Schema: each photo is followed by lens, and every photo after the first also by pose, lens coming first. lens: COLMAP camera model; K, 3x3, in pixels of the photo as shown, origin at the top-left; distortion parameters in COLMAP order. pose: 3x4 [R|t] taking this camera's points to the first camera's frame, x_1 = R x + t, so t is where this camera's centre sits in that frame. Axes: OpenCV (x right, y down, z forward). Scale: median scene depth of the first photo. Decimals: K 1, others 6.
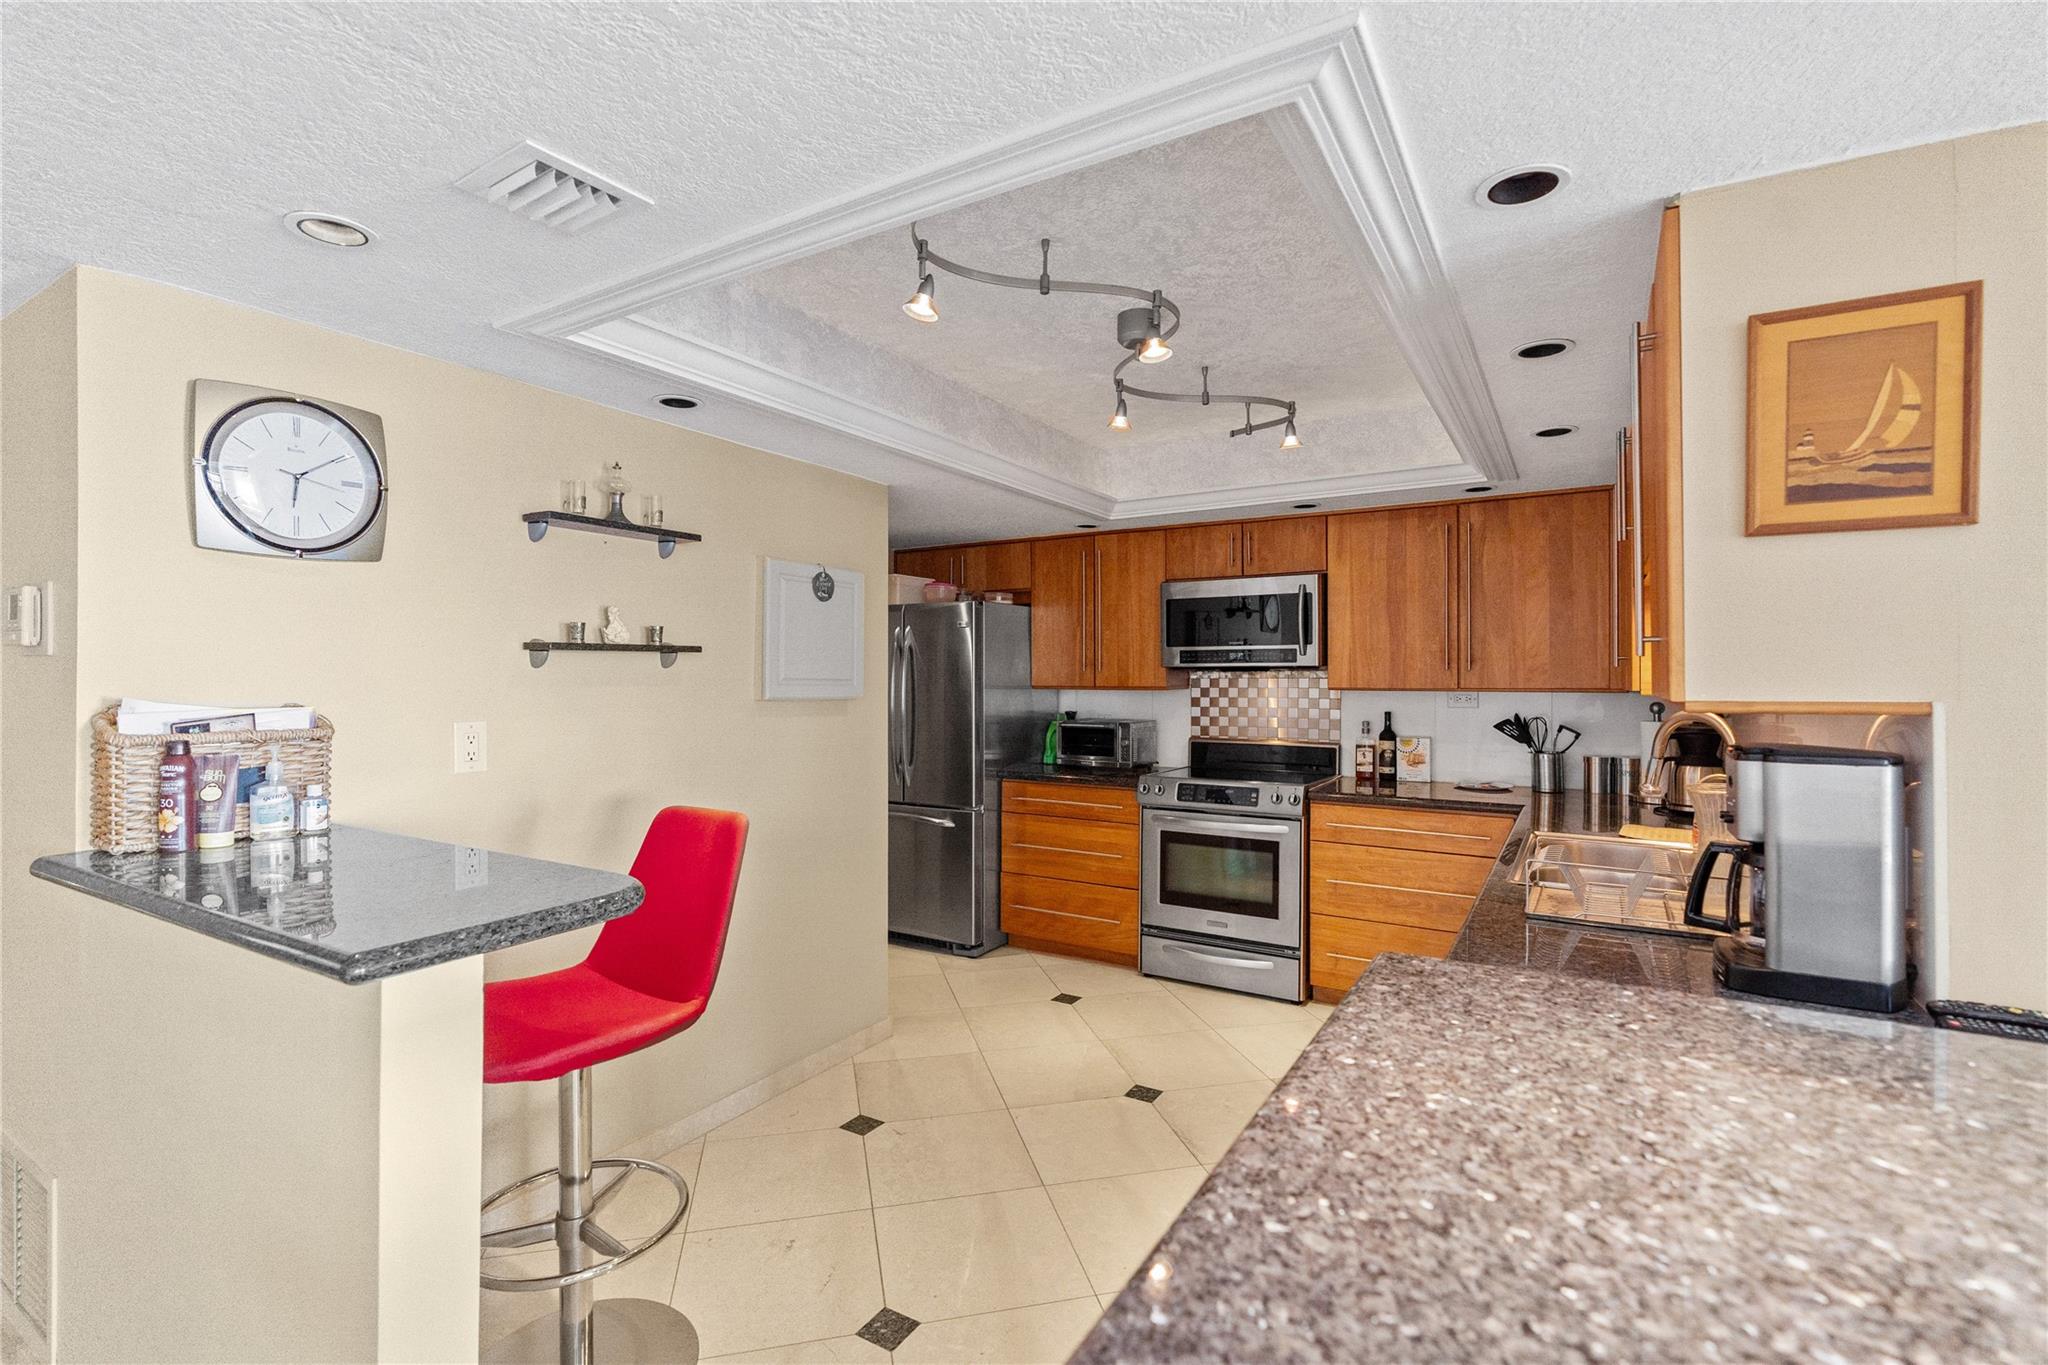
lens RADIAL K [[927.8, 0, 1024.8], [0, 927.8, 674.2], [0, 0, 1]] dist [-0.010123, 0.003756]
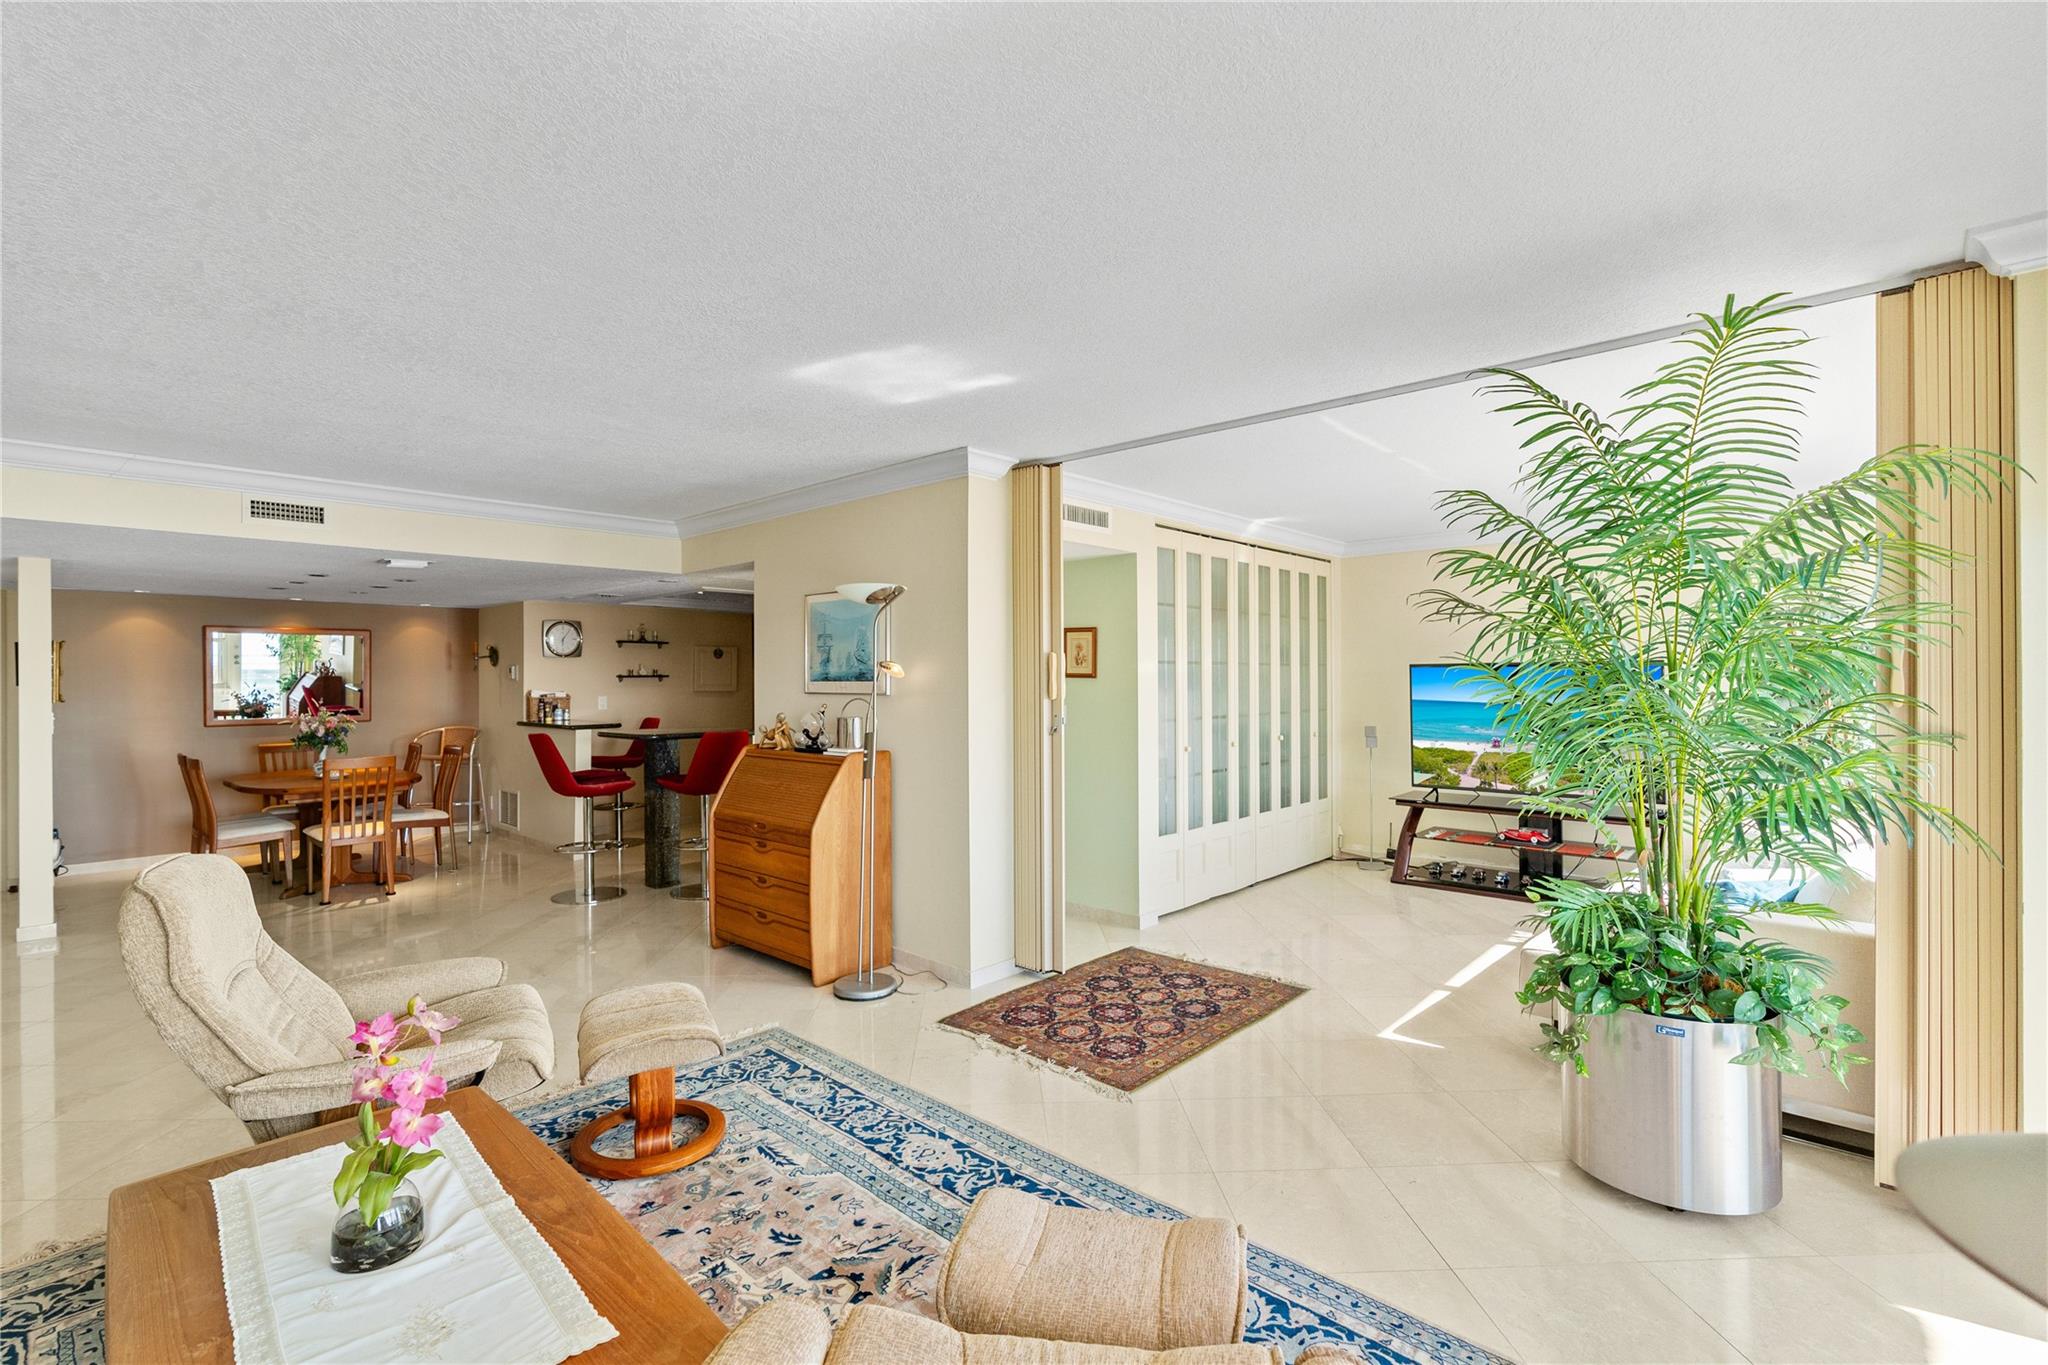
lens RADIAL K [[927.8, 0, 1027.0], [0, 927.8, 674.6], [0, 0, 1]] dist [-0.010123, 0.003756]
pose [[0.981708, -0.005842, -0.190301, 0.988835], [0.005099, 0.999977, -0.004392, -0.007419], [0.190322, 0.003341, 0.981716, -1.295409]]
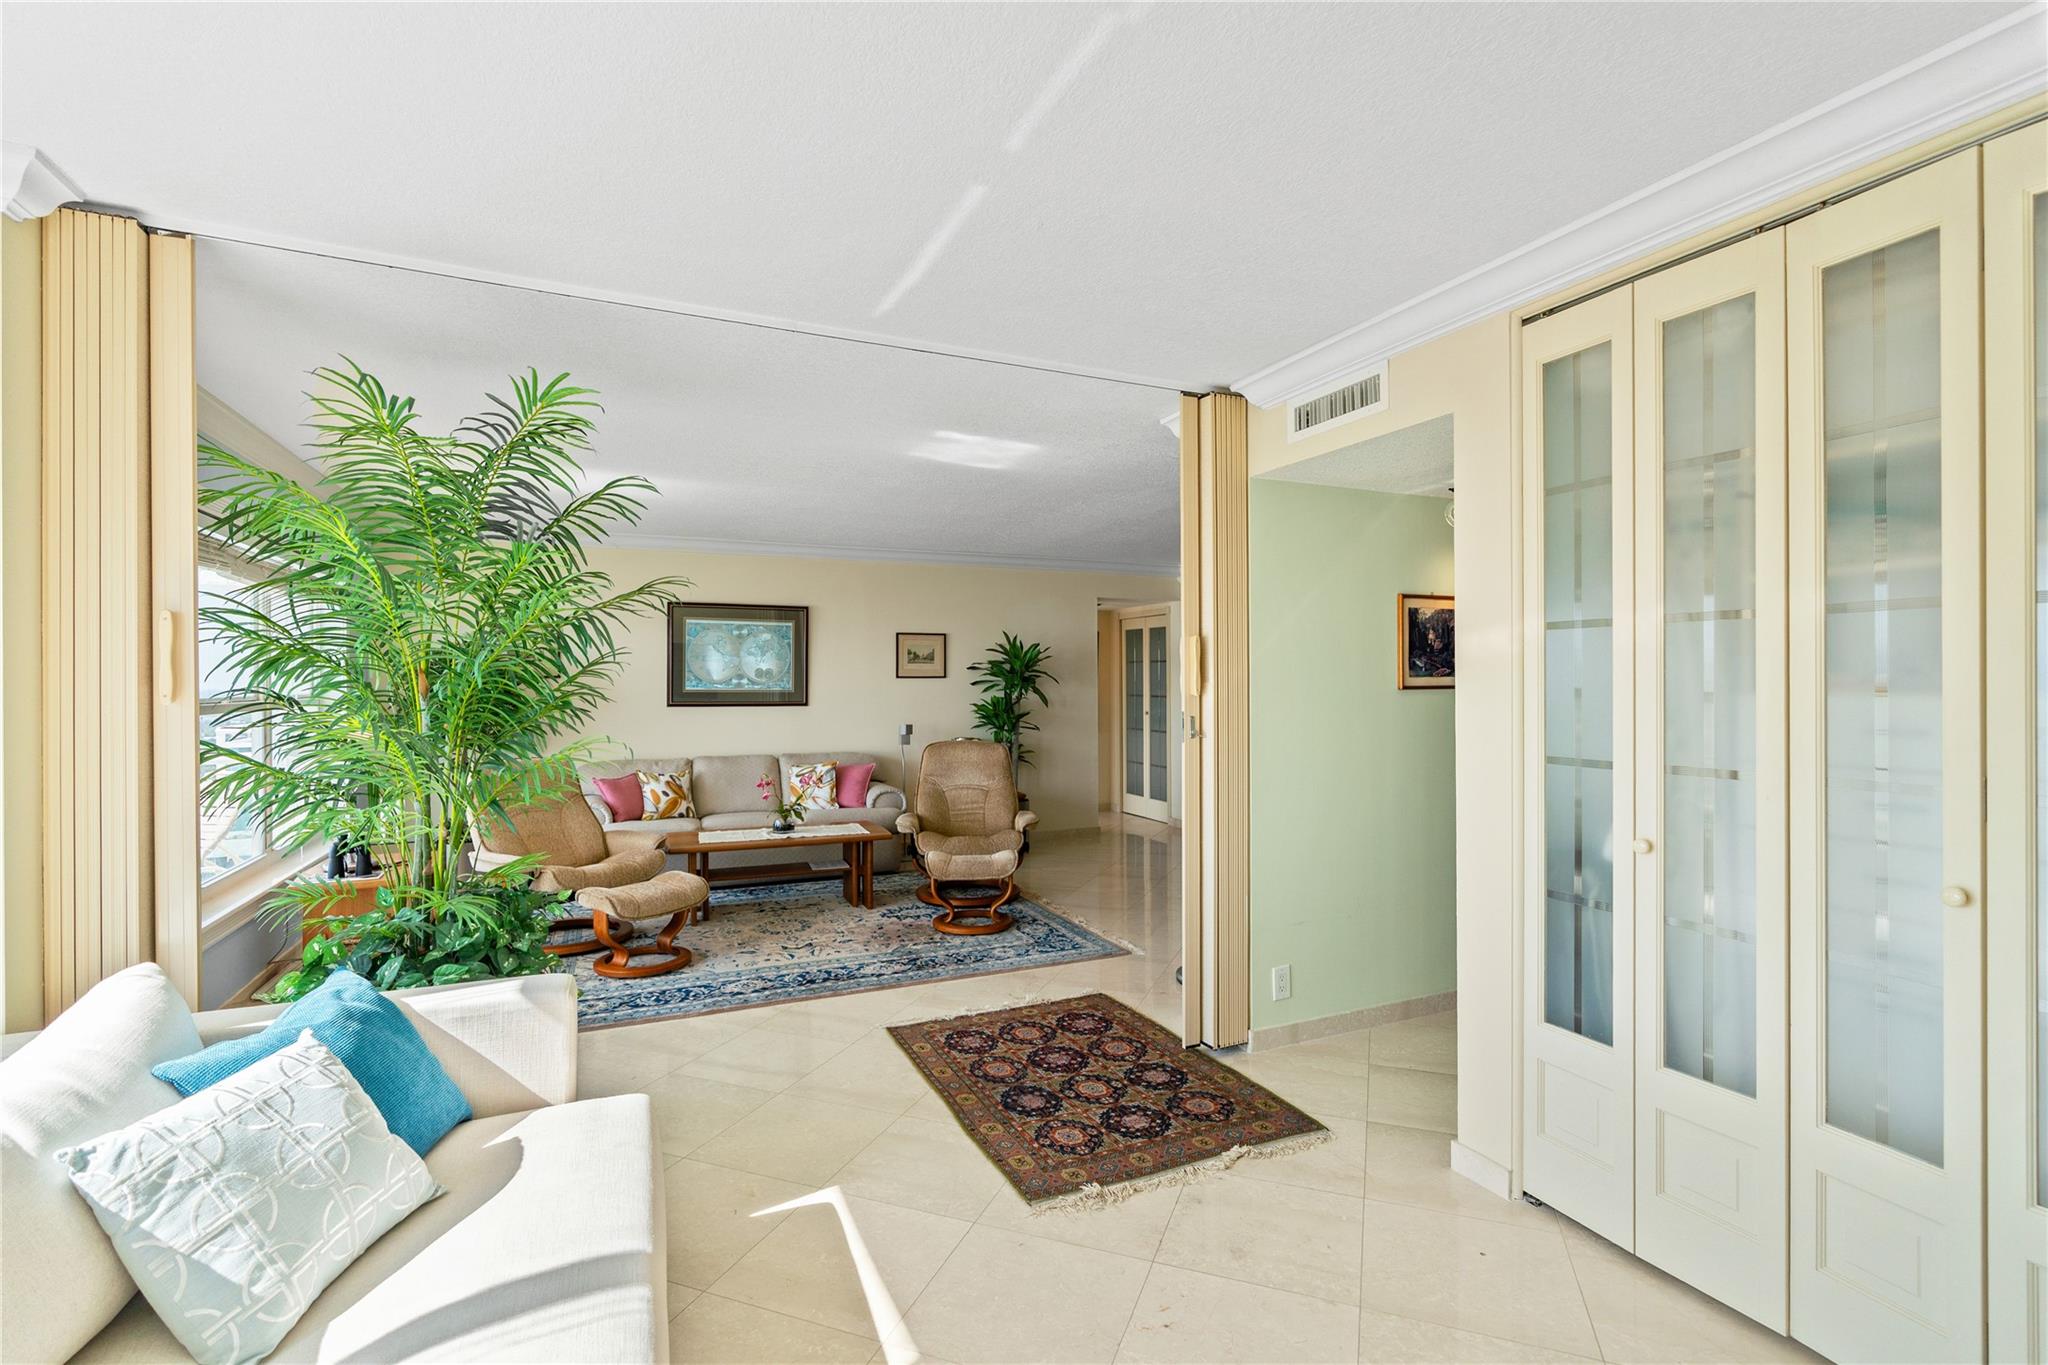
lens RADIAL K [[927.8, 0, 1023.4], [0, 927.8, 680.9], [0, 0, 1]] dist [-0.010123, 0.003756]
pose [[-0.567620, 0.000261, -0.823291, 1.573516], [0.003774, 0.999990, -0.002285, 0.003961], [0.823282, -0.004404, -0.567615, 0.071036]]
